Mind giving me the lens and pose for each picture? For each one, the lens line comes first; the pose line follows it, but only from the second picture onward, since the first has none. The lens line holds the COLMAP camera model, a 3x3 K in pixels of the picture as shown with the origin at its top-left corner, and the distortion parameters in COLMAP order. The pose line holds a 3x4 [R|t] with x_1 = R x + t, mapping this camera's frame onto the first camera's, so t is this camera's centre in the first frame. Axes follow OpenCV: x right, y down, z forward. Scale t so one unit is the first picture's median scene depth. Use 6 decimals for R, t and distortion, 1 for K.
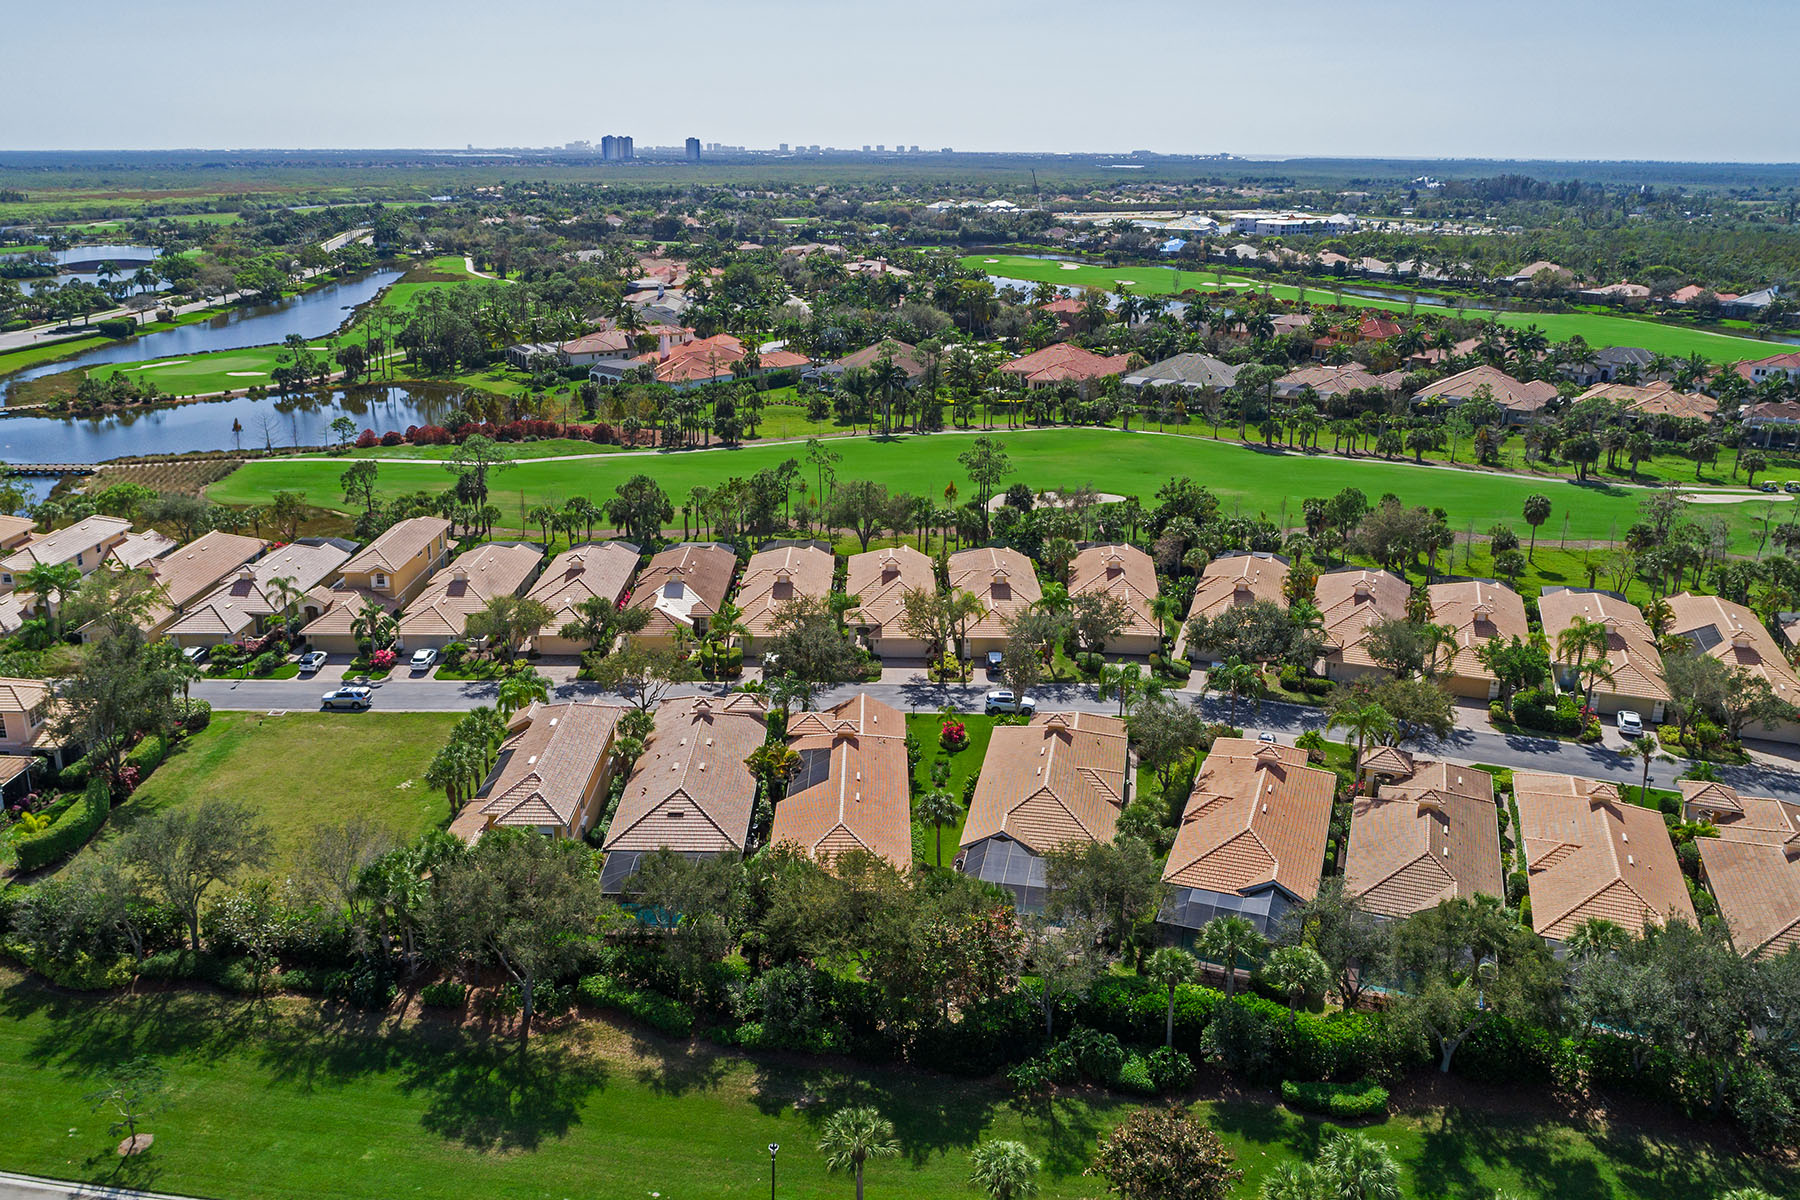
lens RADIAL K [[1444.0, 0, 900.0], [0, 1444.0, 600.0], [0, 0, 1]] dist [-0.016911, 0.006288]
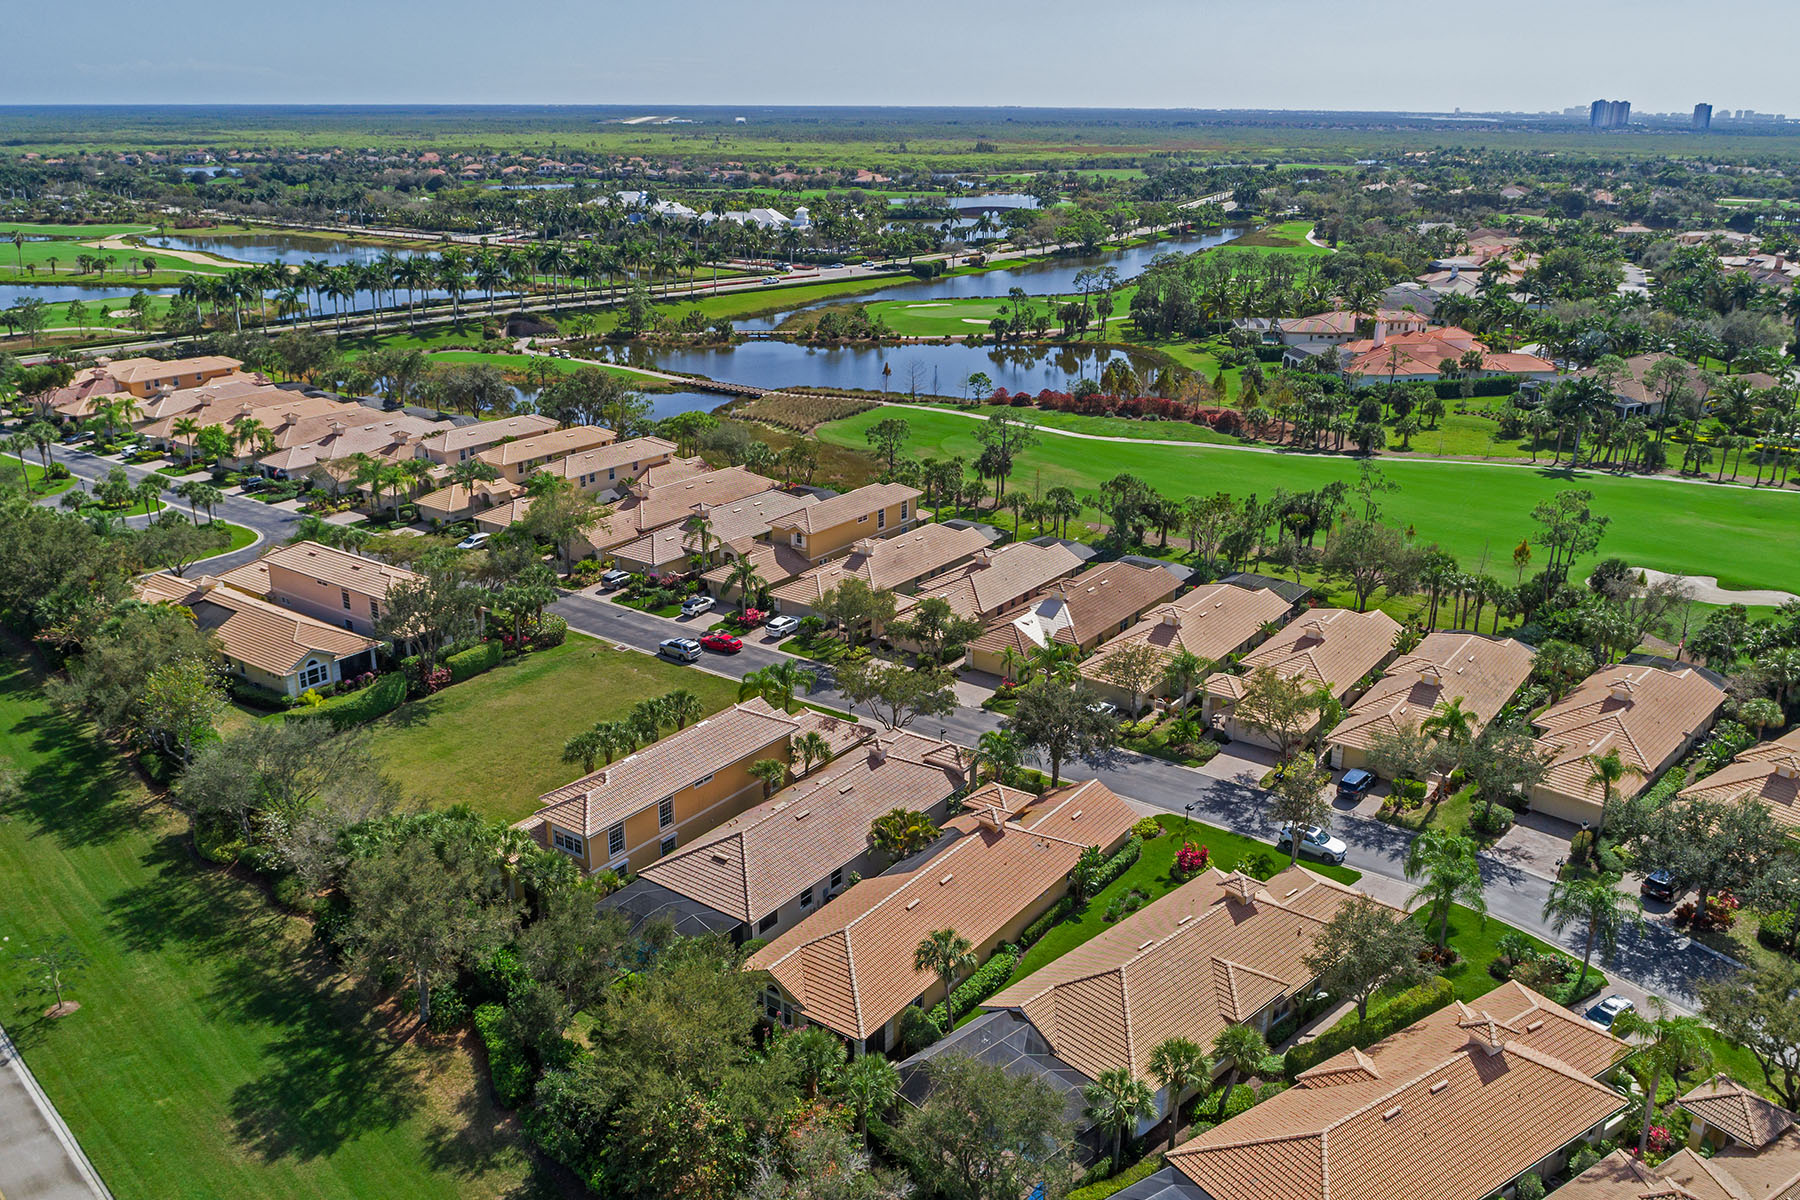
lens RADIAL K [[1444.0, 0, 900.0], [0, 1444.0, 600.0], [0, 0, 1]] dist [-0.016911, 0.006288]
pose [[0.807587, 0.197510, -0.555692, 0.158050], [-0.184302, 0.979582, 0.080327, -0.039905], [0.560211, 0.037543, 0.827499, 0.127997]]
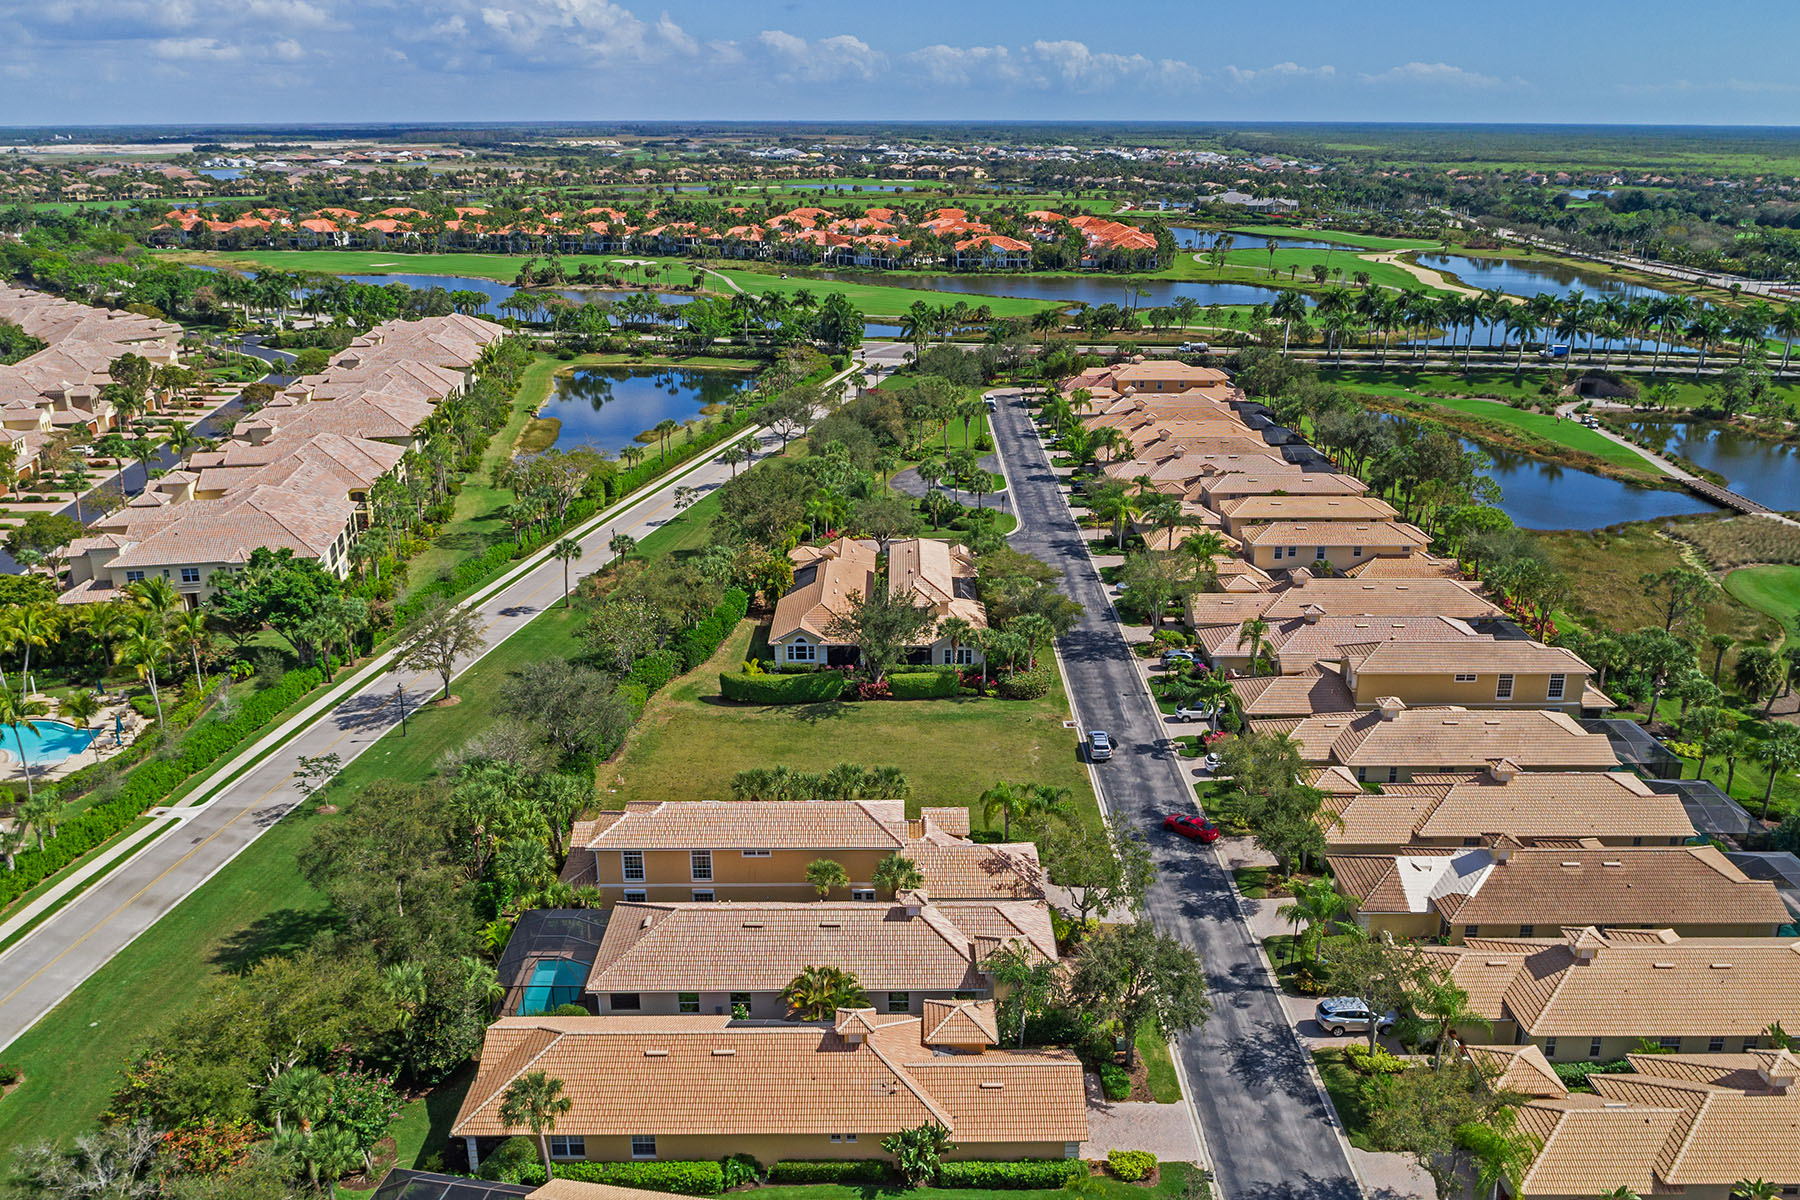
lens RADIAL K [[1444.0, 0, 900.0], [0, 1444.0, 600.0], [0, 0, 1]] dist [-0.016911, 0.006288]
pose [[0.000142, 0.320252, -0.947332, 0.239249], [-0.306311, 0.901809, 0.304817, -0.134121], [0.951931, 0.290135, 0.098224, 0.401313]]
